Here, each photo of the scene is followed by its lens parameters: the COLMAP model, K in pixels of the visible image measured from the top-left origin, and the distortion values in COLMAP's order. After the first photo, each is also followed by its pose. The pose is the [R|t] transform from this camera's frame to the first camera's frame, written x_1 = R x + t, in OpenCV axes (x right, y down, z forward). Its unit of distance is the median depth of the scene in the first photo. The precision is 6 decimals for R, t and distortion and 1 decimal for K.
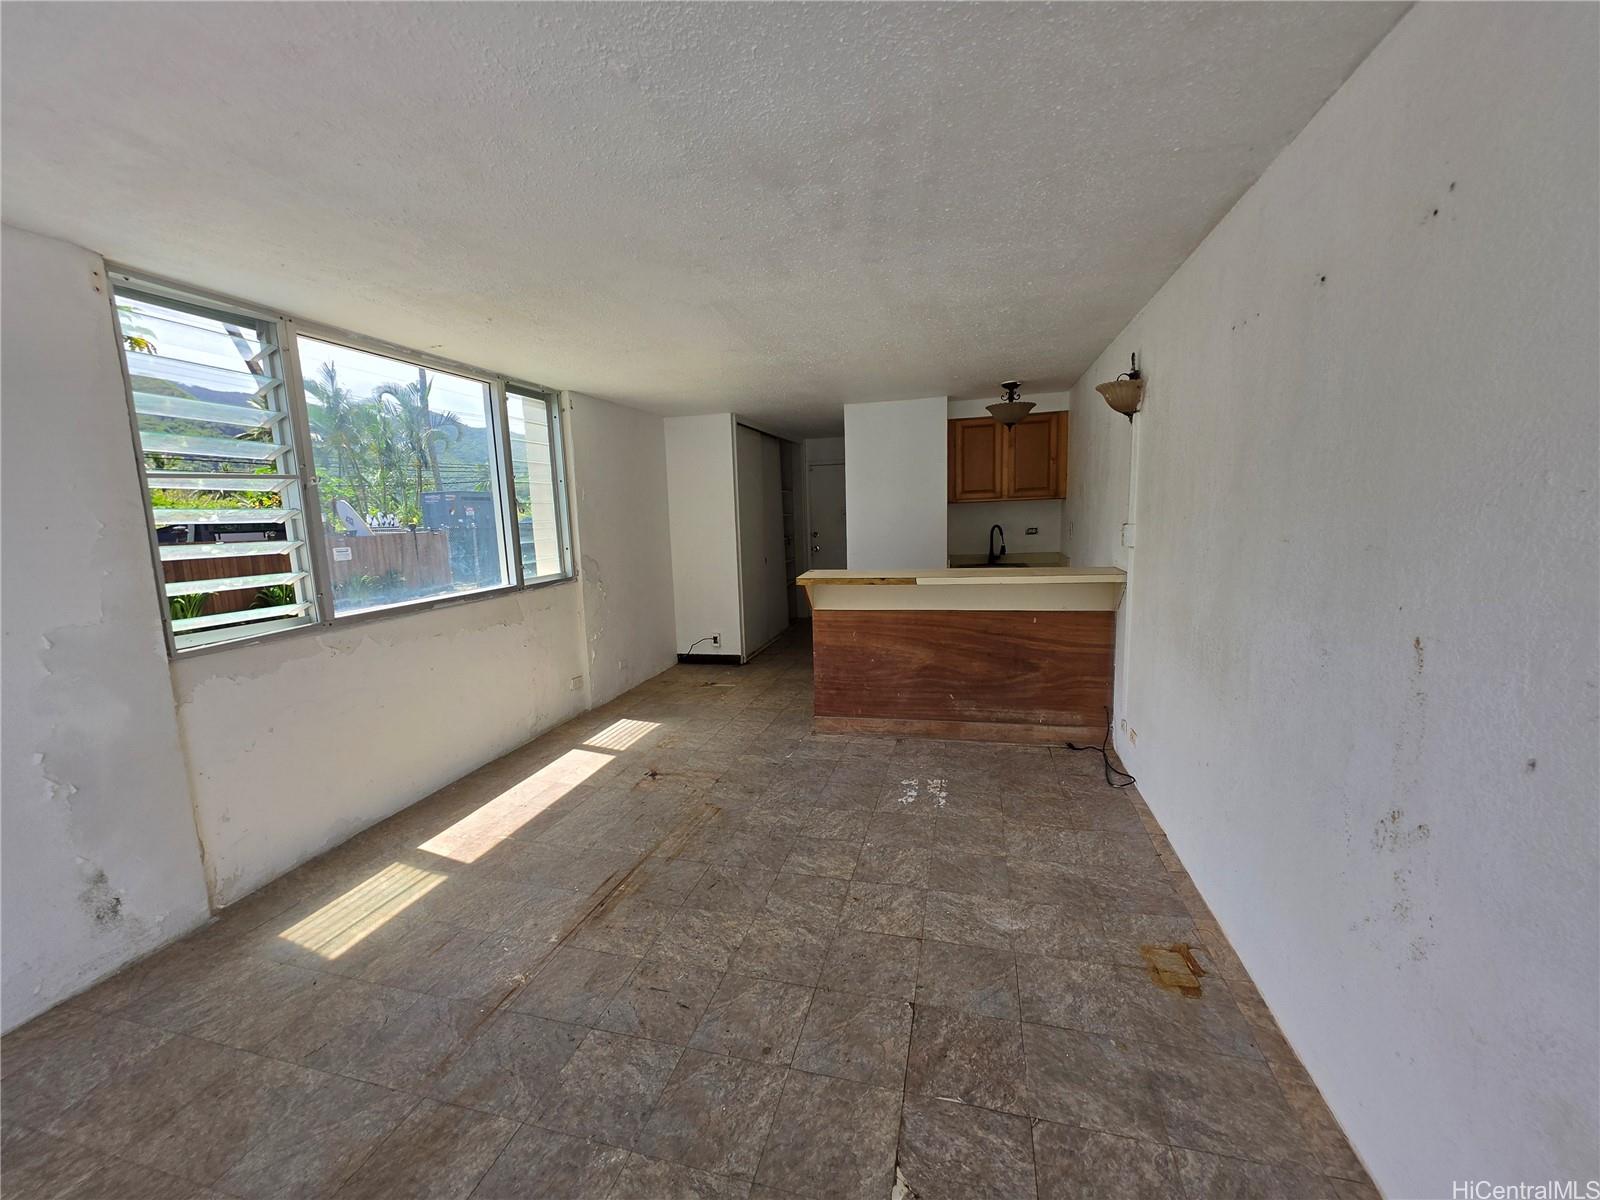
lens RADIAL K [[637.3, 0, 795.2], [0, 637.3, 599.7], [0, 0, 1]] dist [0.000906, 0.000283]
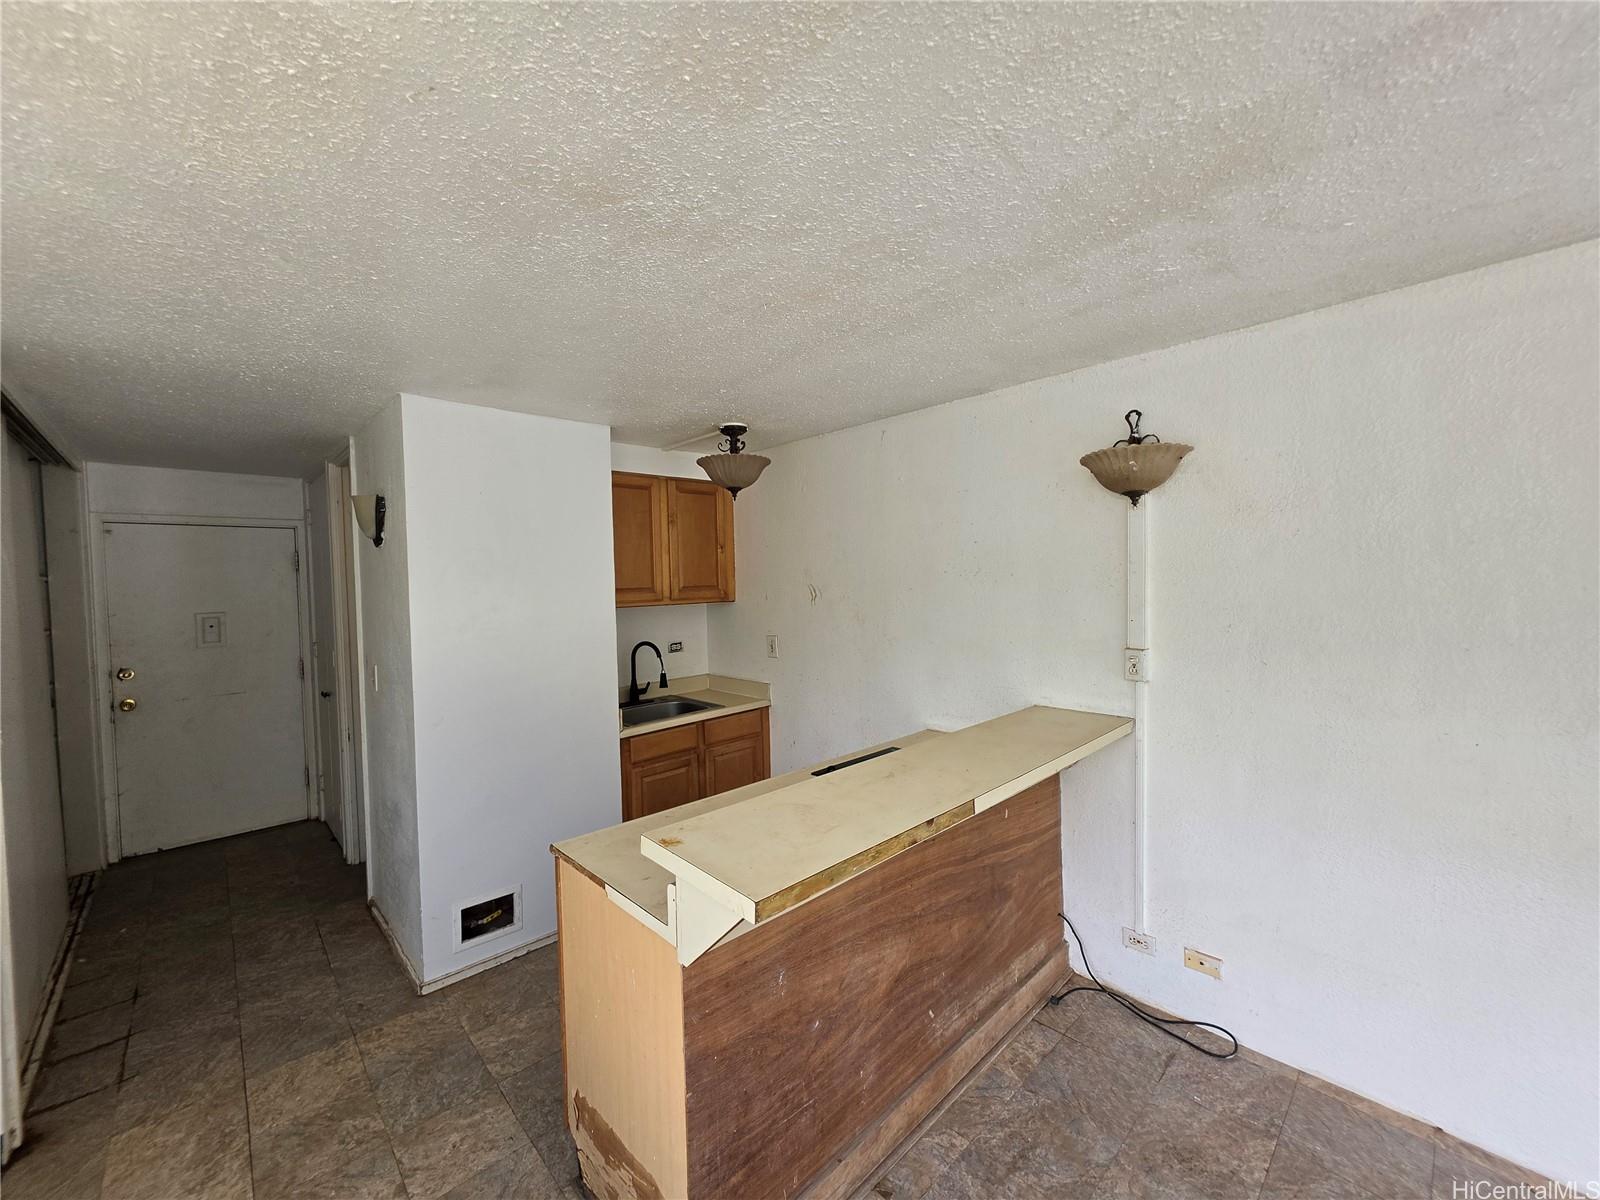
lens RADIAL K [[637.3, 0, 795.2], [0, 637.3, 599.7], [0, 0, 1]] dist [0.000906, 0.000283]
pose [[0.528894, -0.004356, 0.848677, -0.252281], [0.122803, 0.989856, -0.071450, -0.158710], [-0.839756, 0.142009, 0.524064, 0.888235]]
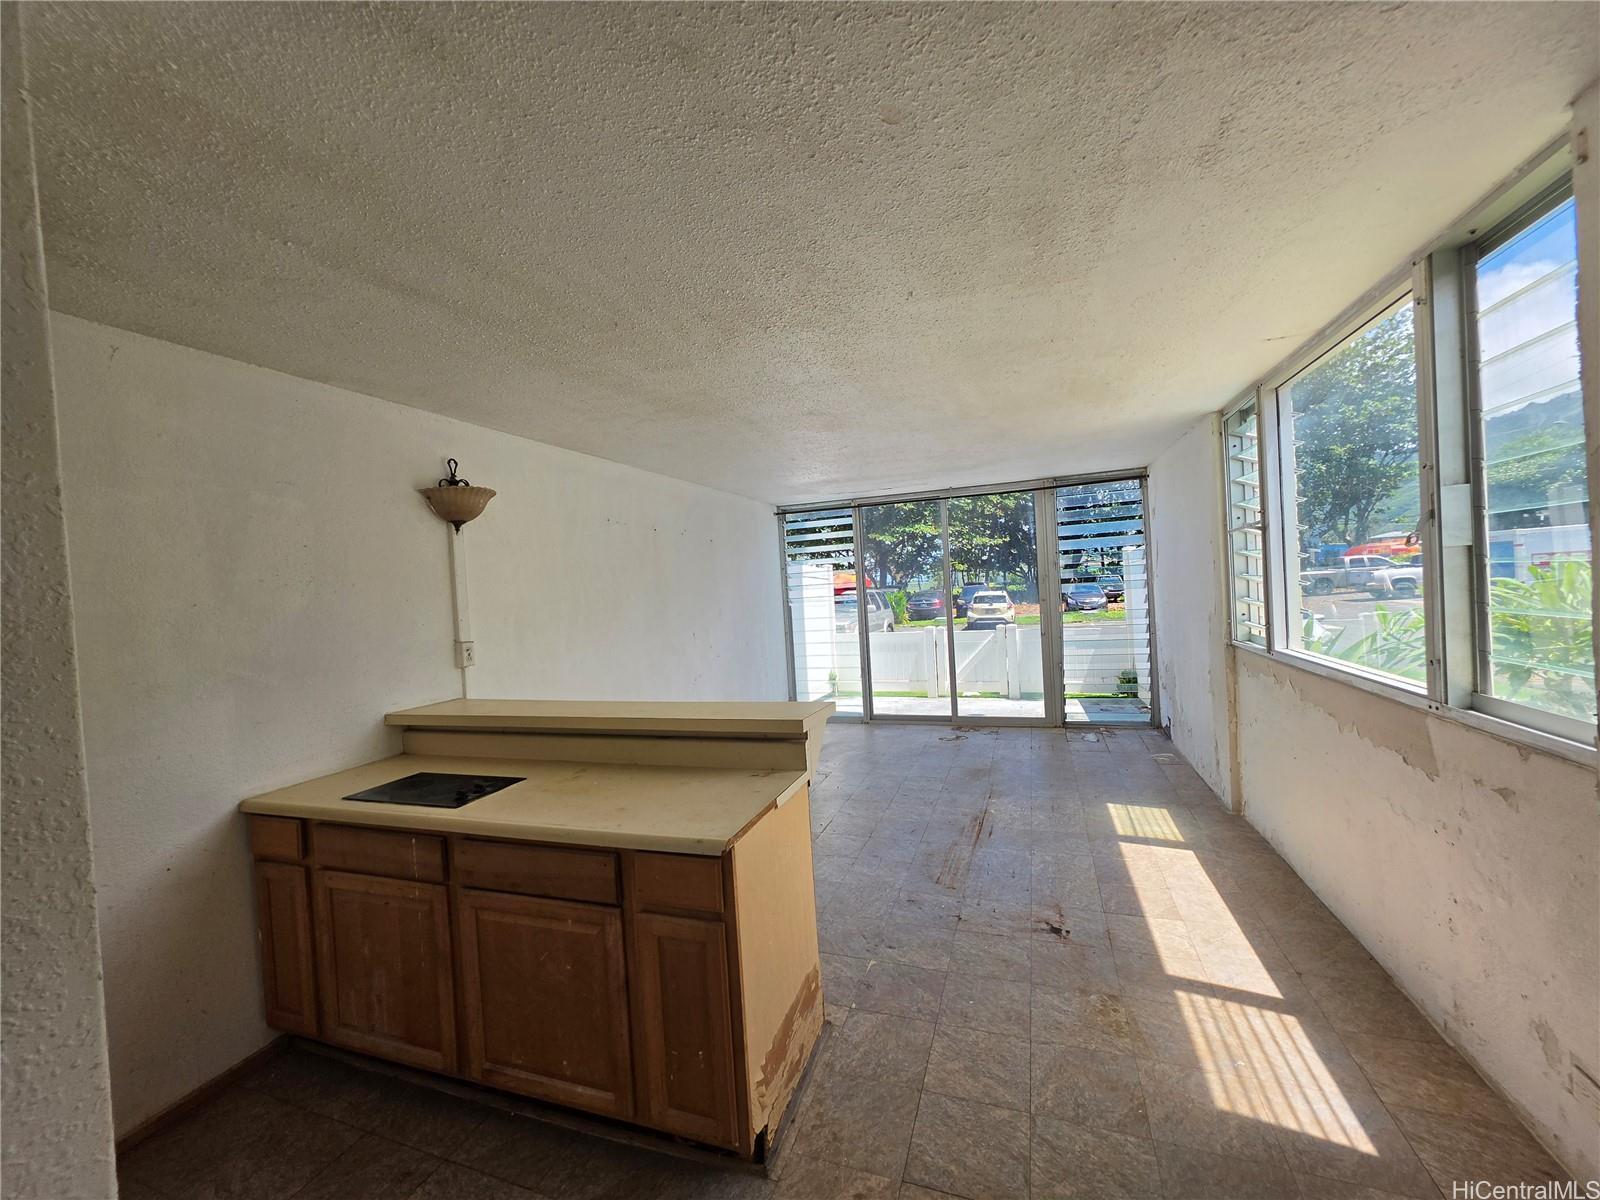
lens RADIAL K [[637.3, 0, 795.2], [0, 637.3, 599.7], [0, 0, 1]] dist [0.000906, 0.000283]
pose [[-0.991451, 0.094348, 0.090133, -0.028572], [0.107256, 0.982670, 0.151179, -0.249376], [-0.074307, 0.159554, -0.984389, 1.744494]]
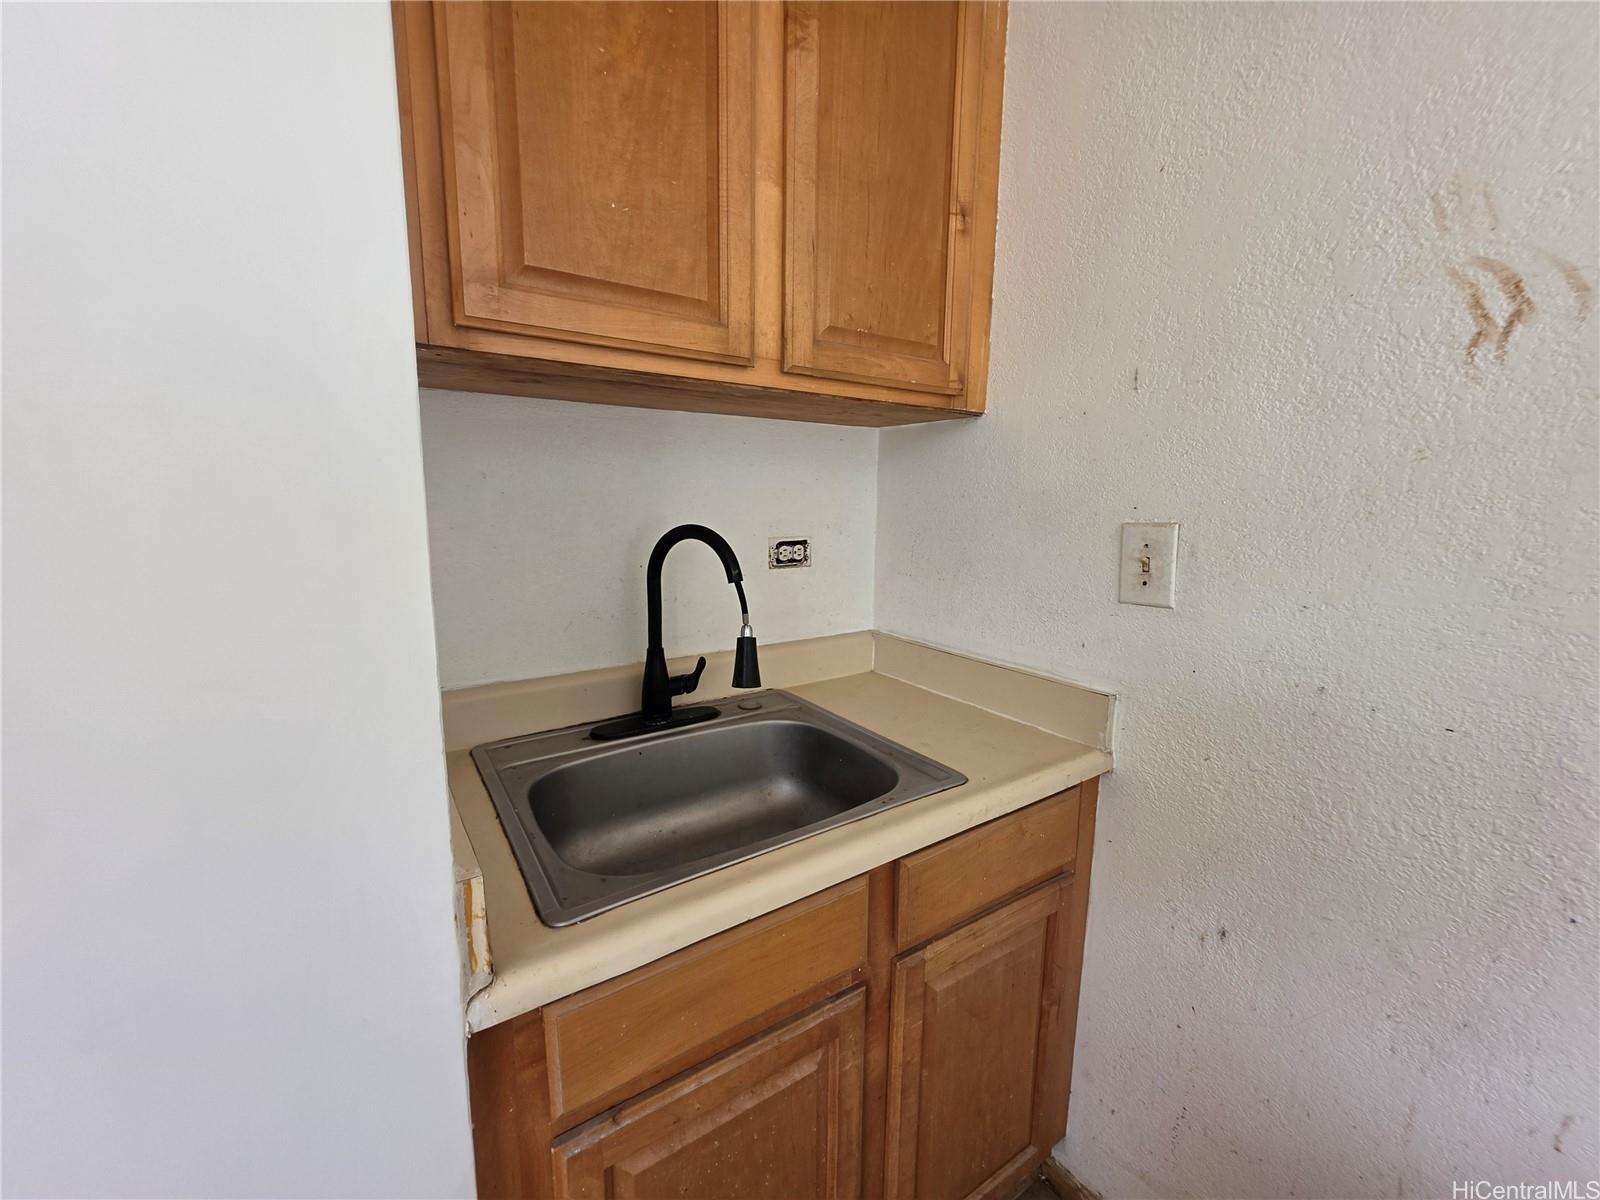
lens RADIAL K [[637.3, 0, 795.2], [0, 637.3, 599.7], [0, 0, 1]] dist [0.000906, 0.000283]
pose [[0.662269, -0.073225, 0.745679, 0.326972], [0.067264, 0.997005, 0.038165, -0.168624], [-0.746240, 0.024882, 0.665211, 1.431378]]
